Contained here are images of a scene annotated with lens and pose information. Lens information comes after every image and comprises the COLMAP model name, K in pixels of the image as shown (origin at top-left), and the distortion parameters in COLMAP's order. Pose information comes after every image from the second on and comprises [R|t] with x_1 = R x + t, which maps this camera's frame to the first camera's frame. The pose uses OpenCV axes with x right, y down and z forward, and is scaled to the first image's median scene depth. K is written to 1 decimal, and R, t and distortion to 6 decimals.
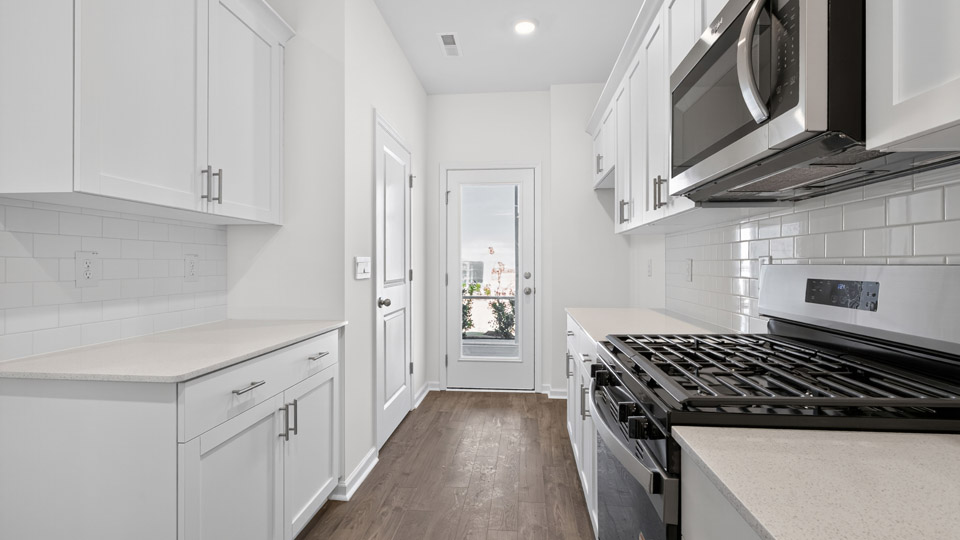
lens RADIAL K [[449.6, 0, 480.0], [0, 449.6, 270.0], [0, 0, 1]] dist [-0.002348, 0.000081]
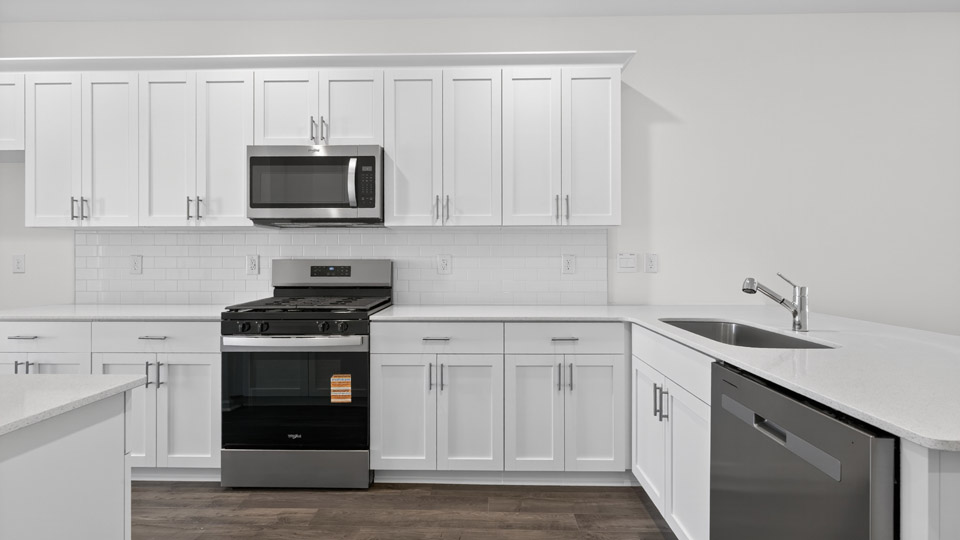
lens RADIAL K [[449.6, 0, 480.0], [0, 449.6, 270.0], [0, 0, 1]] dist [-0.002348, 0.000081]
pose [[-0.076325, -0.022289, 0.996834, -1.628524], [0.012684, 0.999648, 0.023323, -0.003469], [-0.997002, 0.014424, -0.076016, 0.347333]]
